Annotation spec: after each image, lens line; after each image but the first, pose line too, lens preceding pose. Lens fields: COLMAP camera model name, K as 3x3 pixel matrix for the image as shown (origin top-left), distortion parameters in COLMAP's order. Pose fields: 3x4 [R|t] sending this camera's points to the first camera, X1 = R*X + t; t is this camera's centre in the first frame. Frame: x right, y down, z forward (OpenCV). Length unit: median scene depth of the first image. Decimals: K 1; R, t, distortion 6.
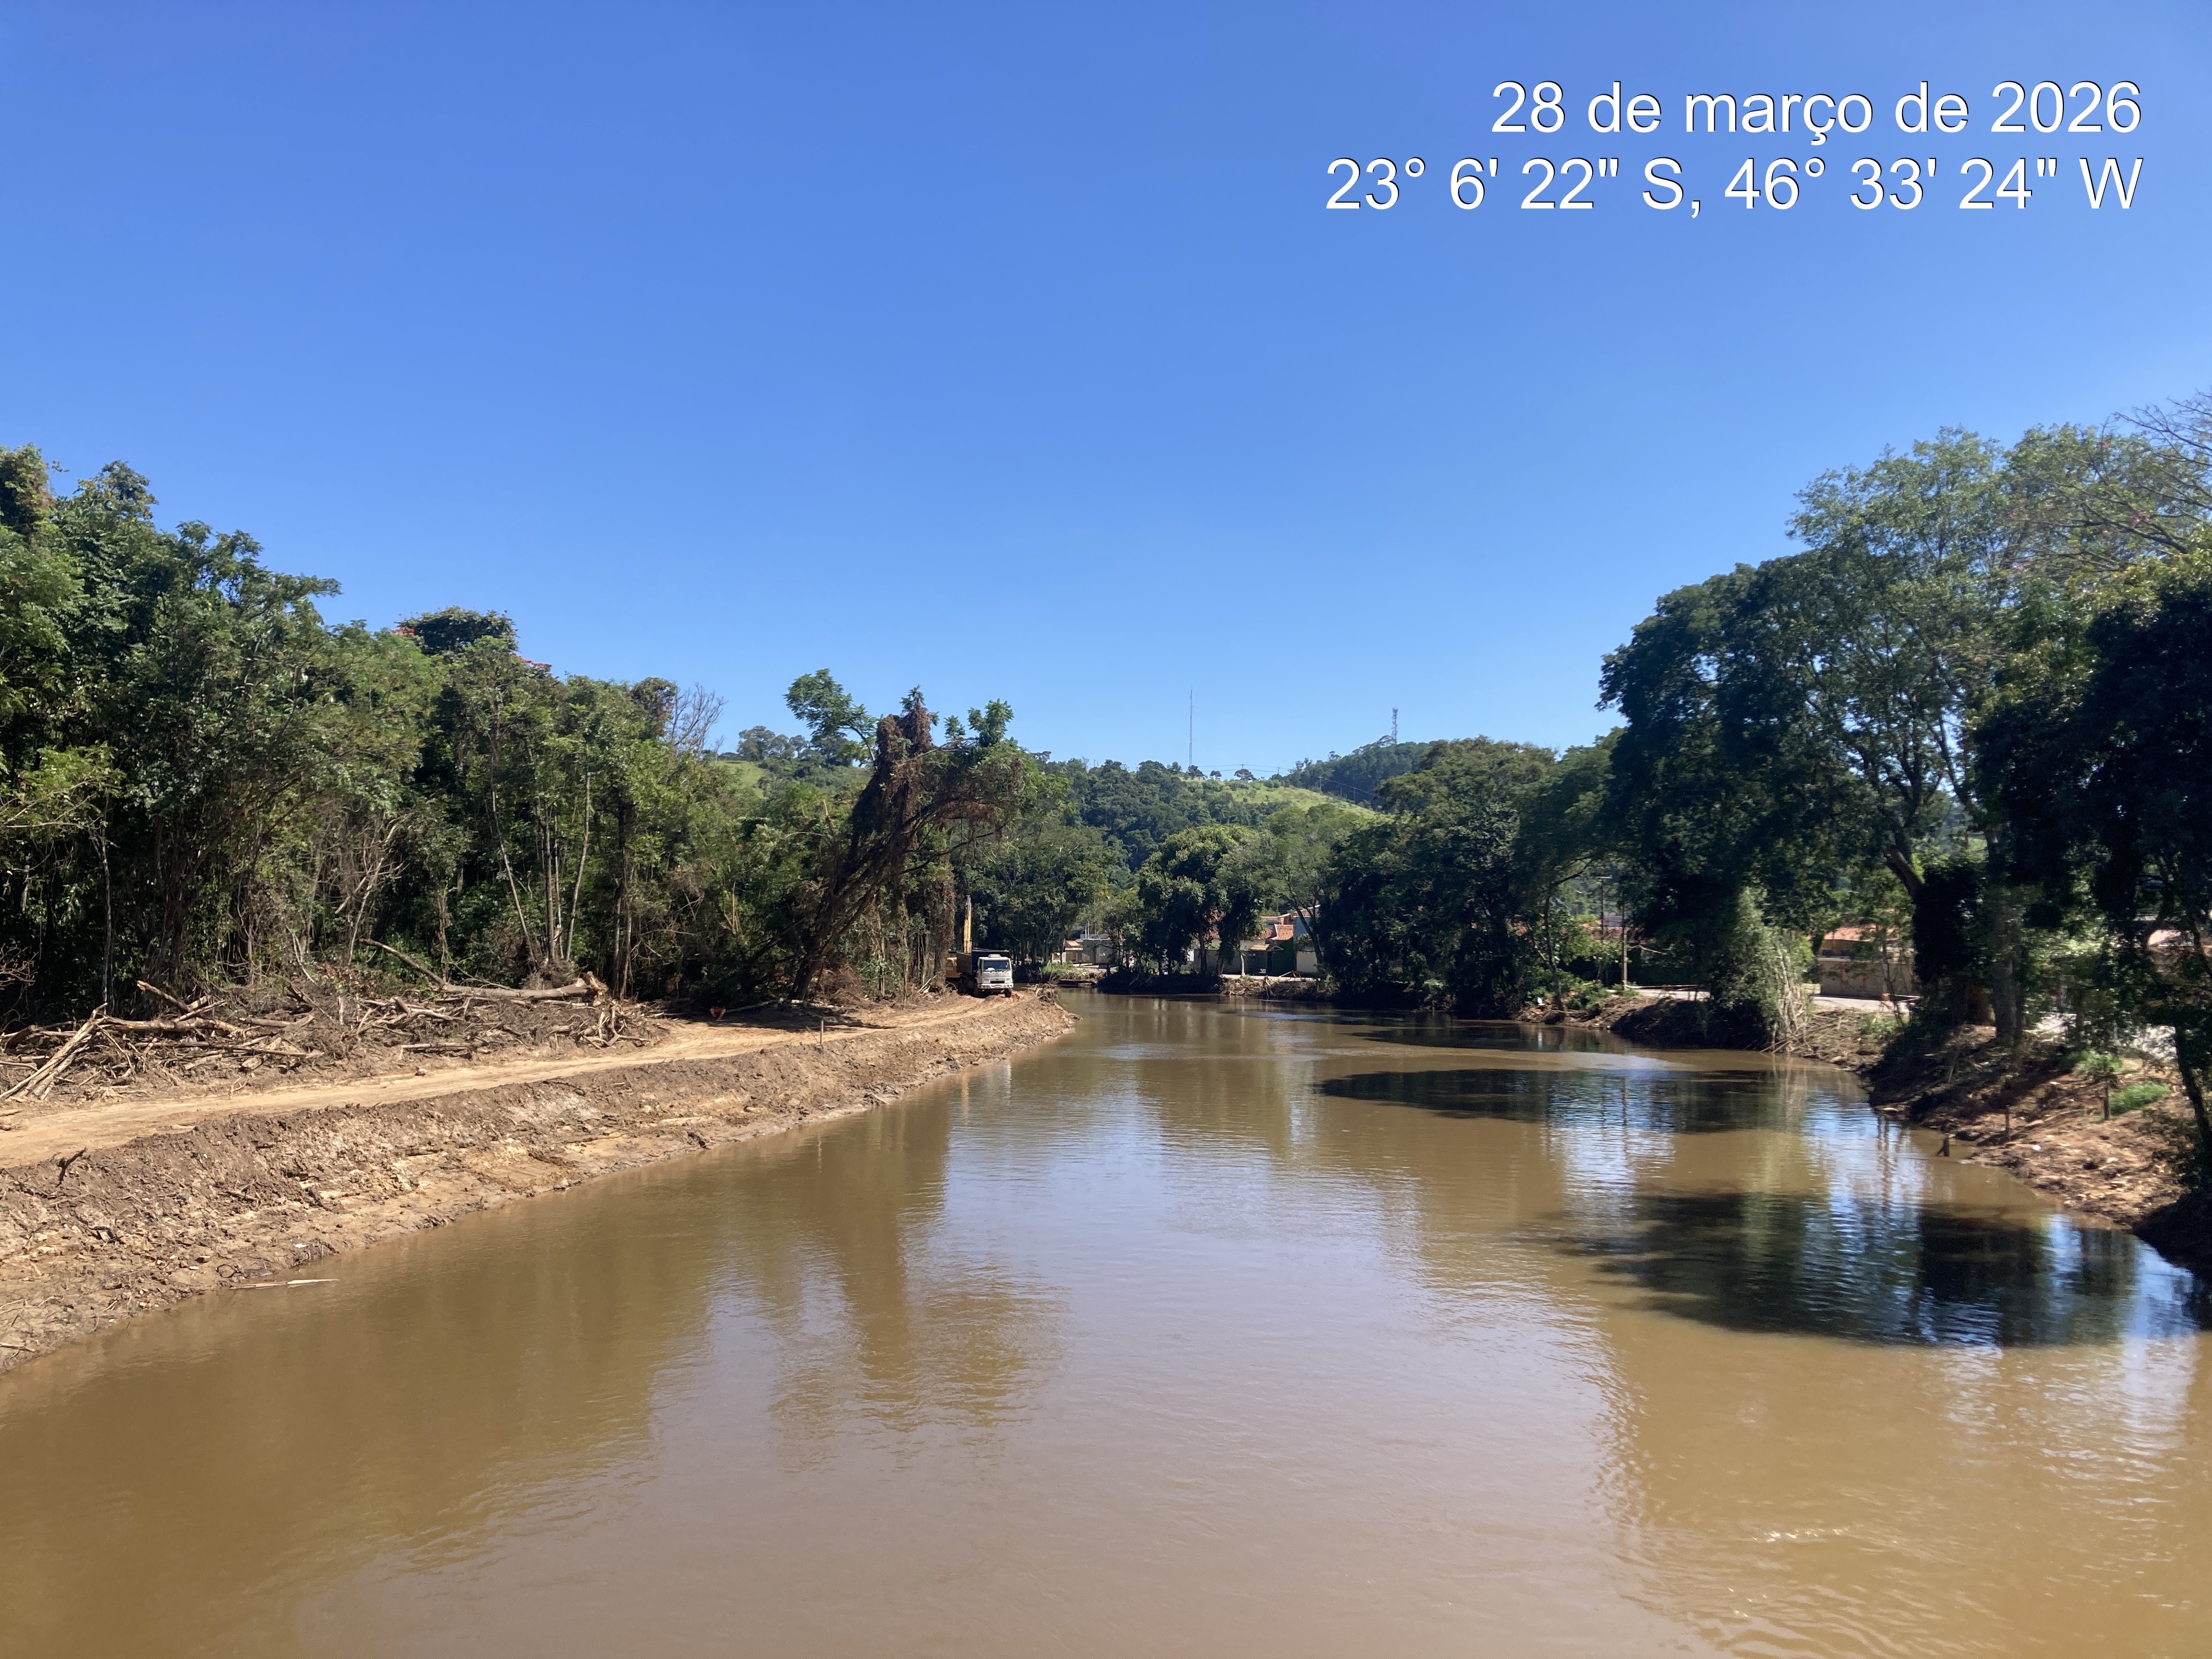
lens RADIAL K [[1810.7, 0, 1082.3], [0, 1810.7, 777.1], [0, 0, 1]] dist [0.056769, -0.069324]
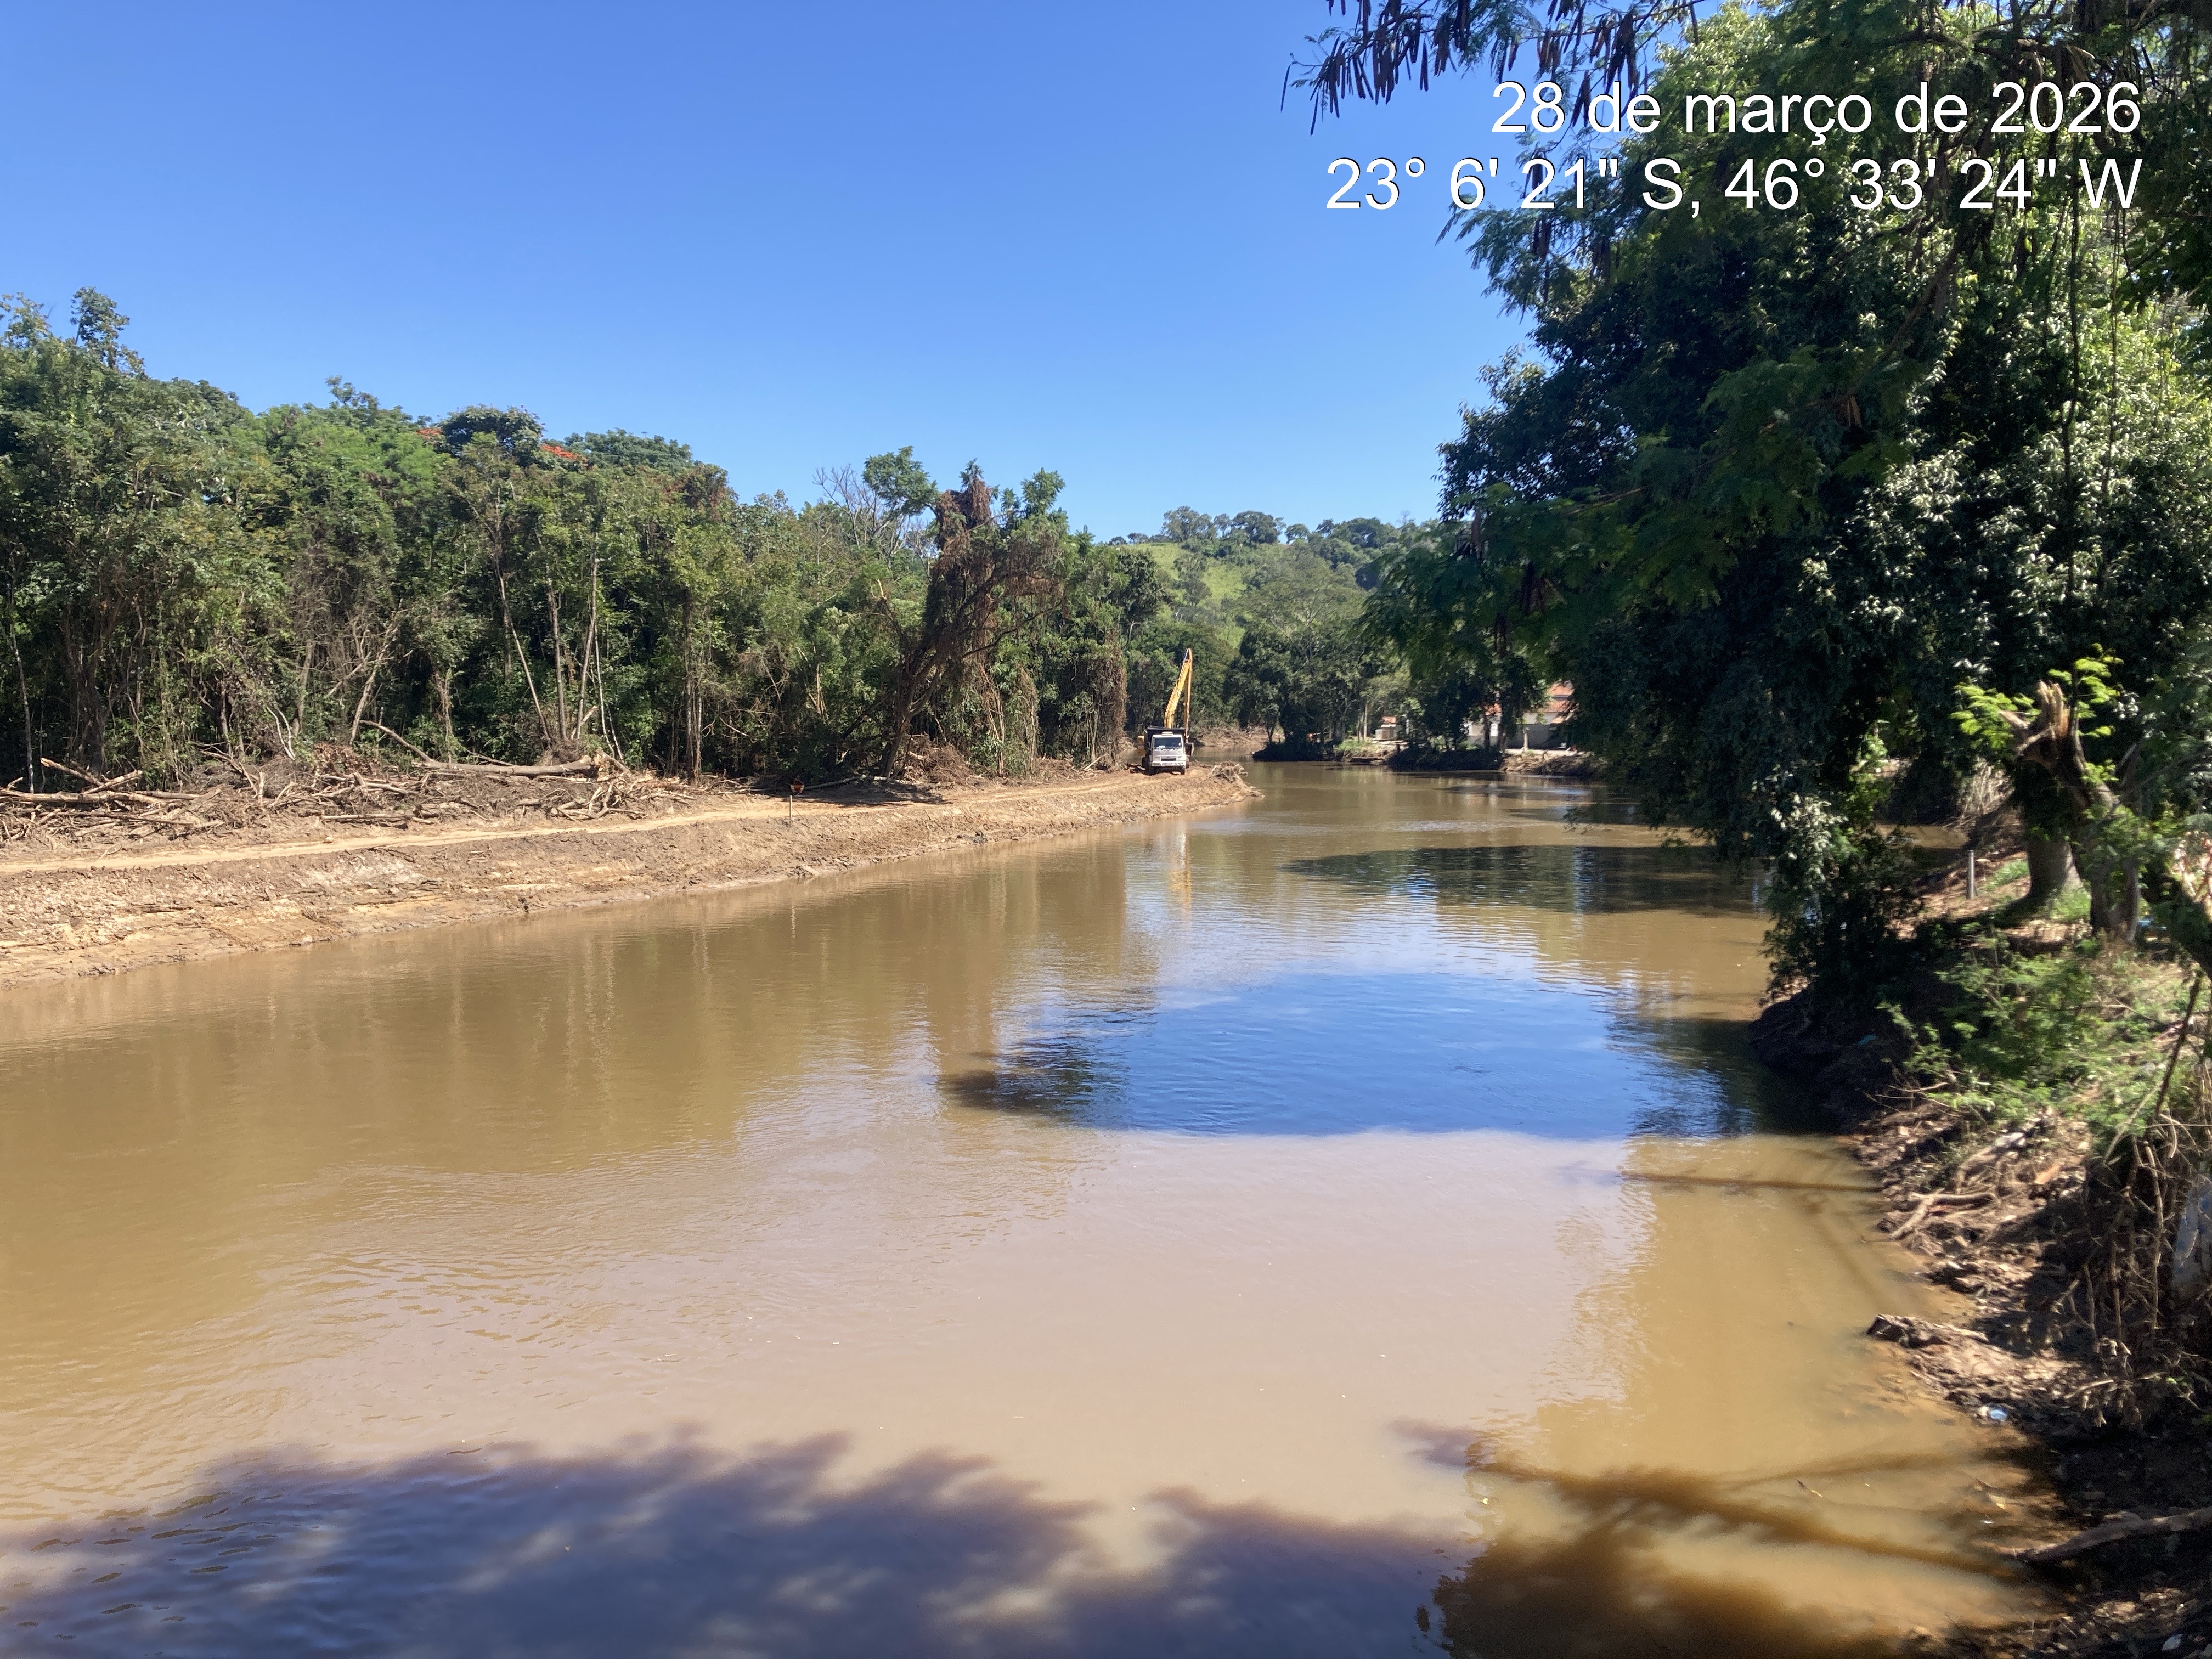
lens RADIAL K [[1810.7, 0, 1082.3], [0, 1810.7, 777.1], [0, 0, 1]] dist [0.056769, -0.069324]
pose [[0.966410, -0.006999, -0.256910, 0.210882], [0.037737, 0.992659, 0.114910, 0.009398], [0.254220, -0.120745, 0.959580, 0.042421]]
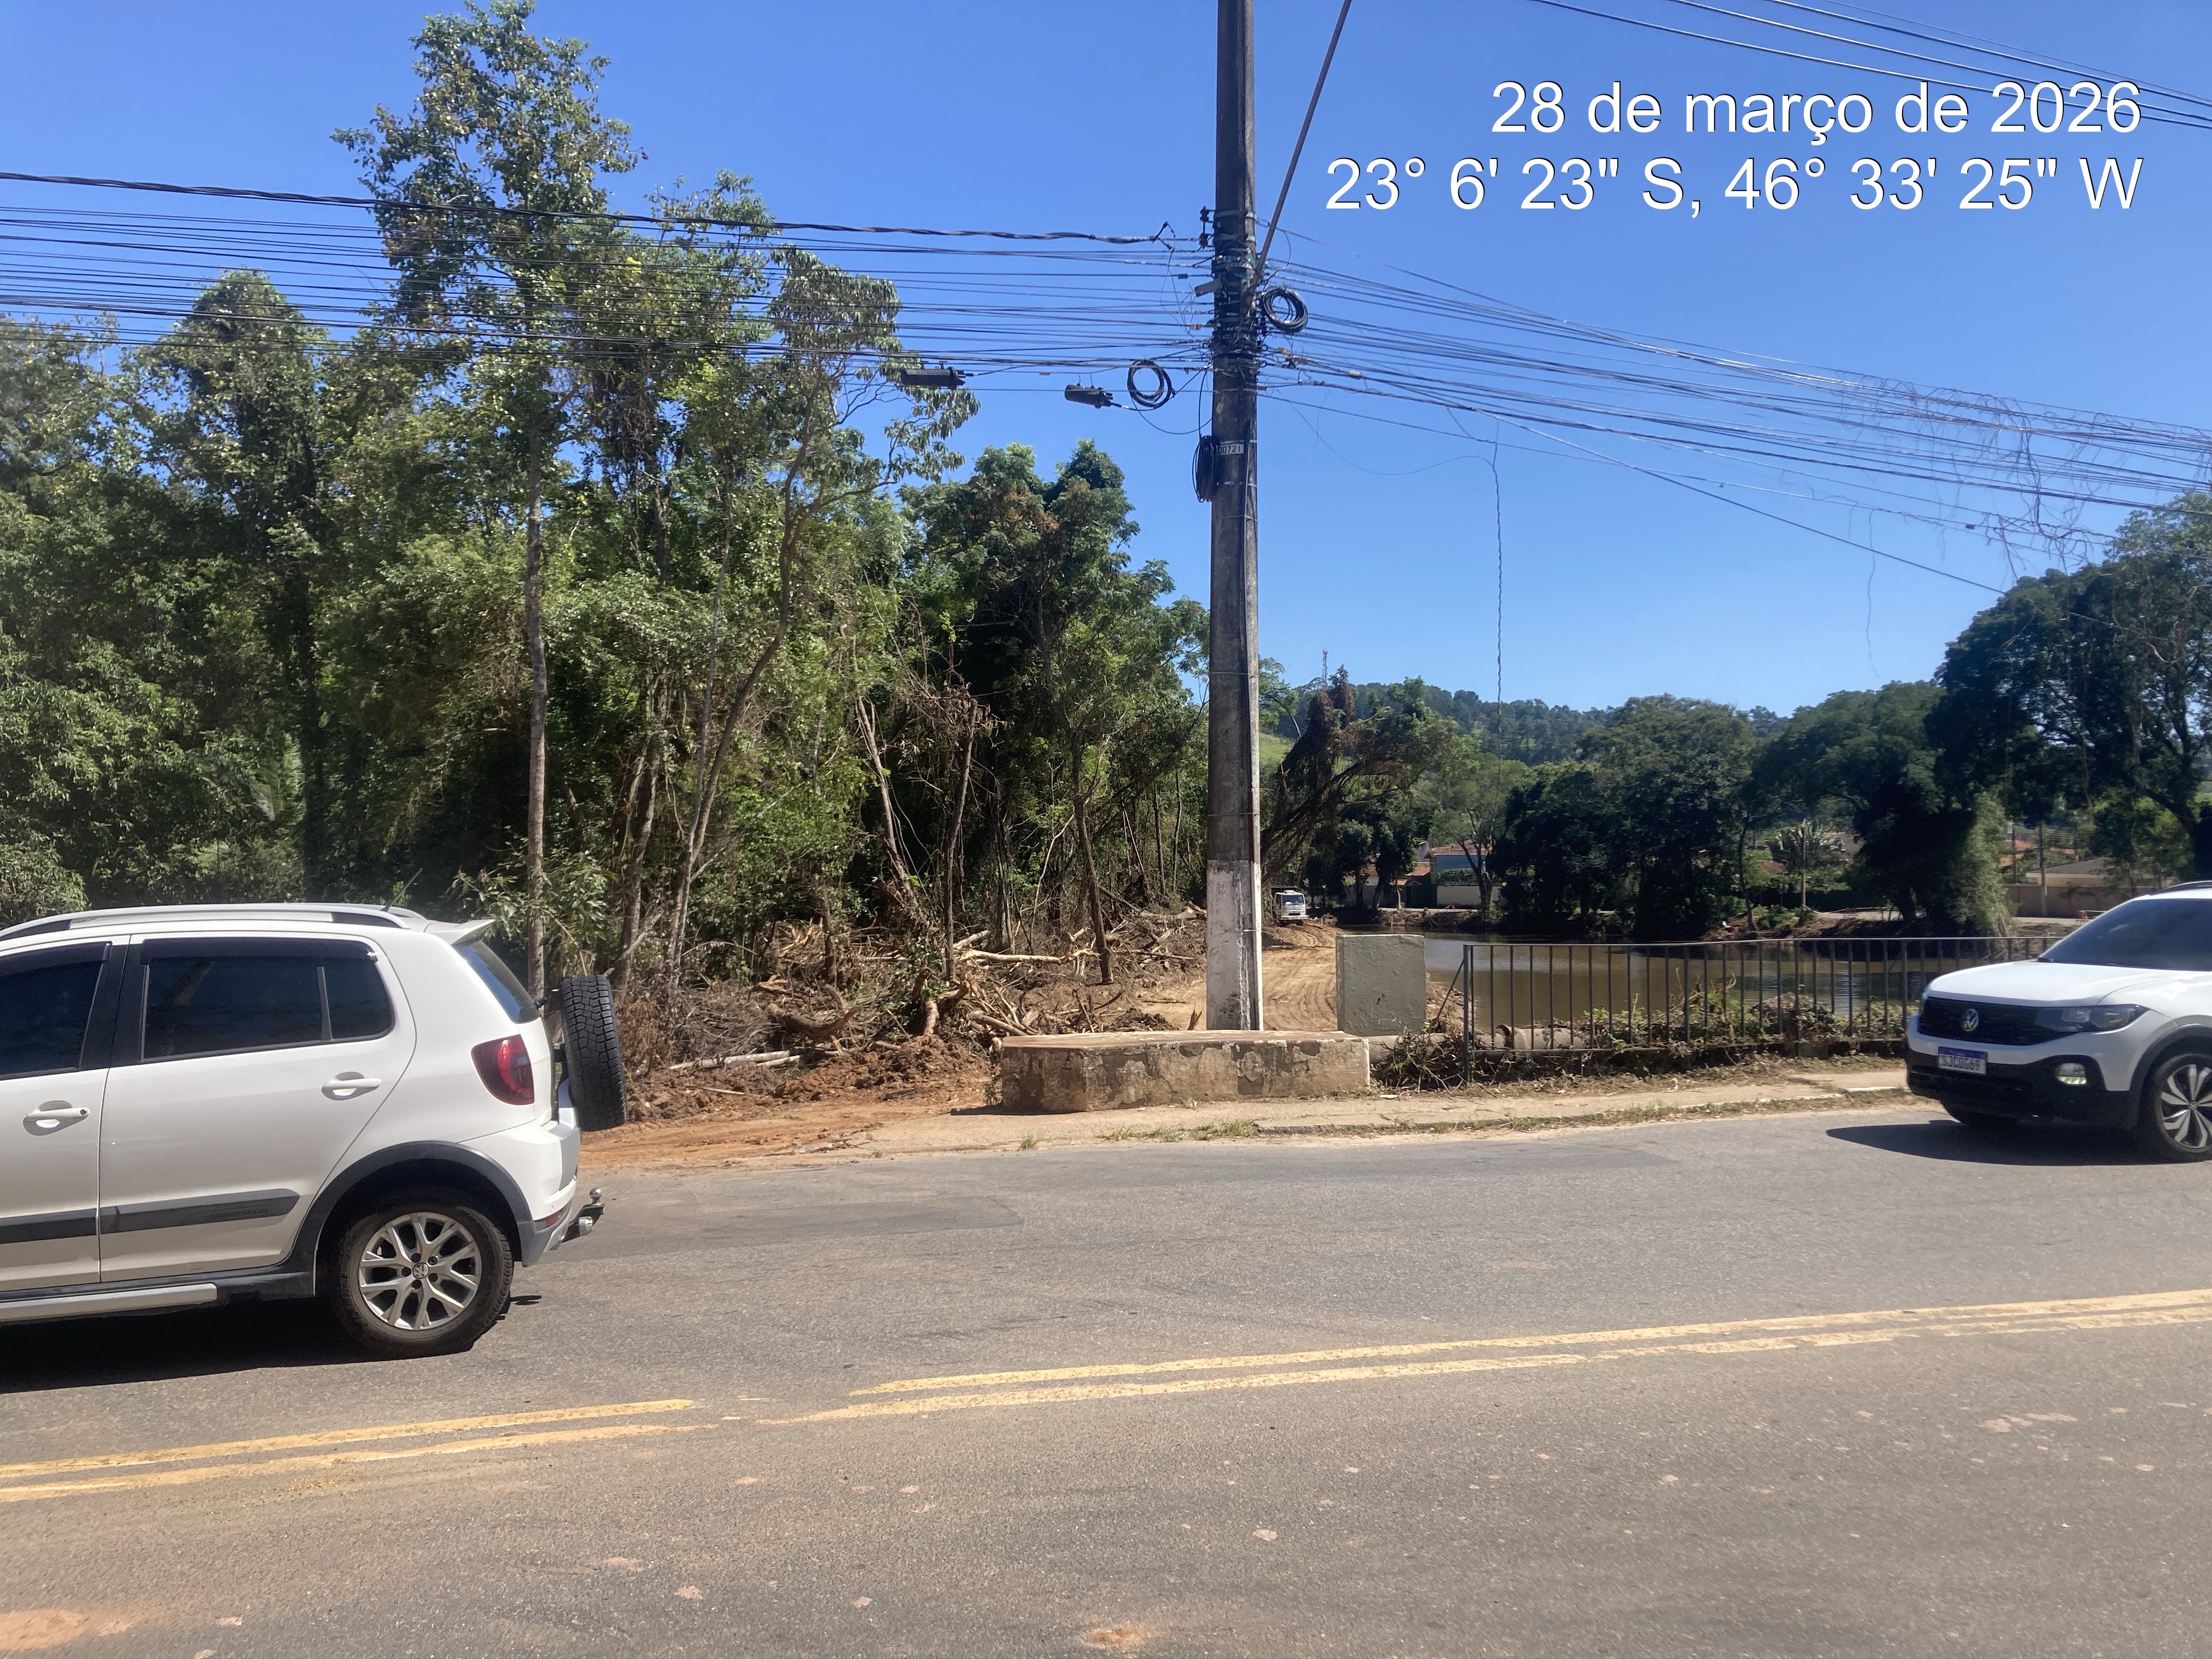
lens RADIAL K [[1810.7, 0, 1082.3], [0, 1810.7, 777.1], [0, 0, 1]] dist [0.056769, -0.069324]
pose [[0.998305, -0.011108, 0.057129, -0.324391], [0.009315, 0.999458, 0.031563, -0.015175], [-0.057449, -0.030977, 0.997868, -0.191575]]
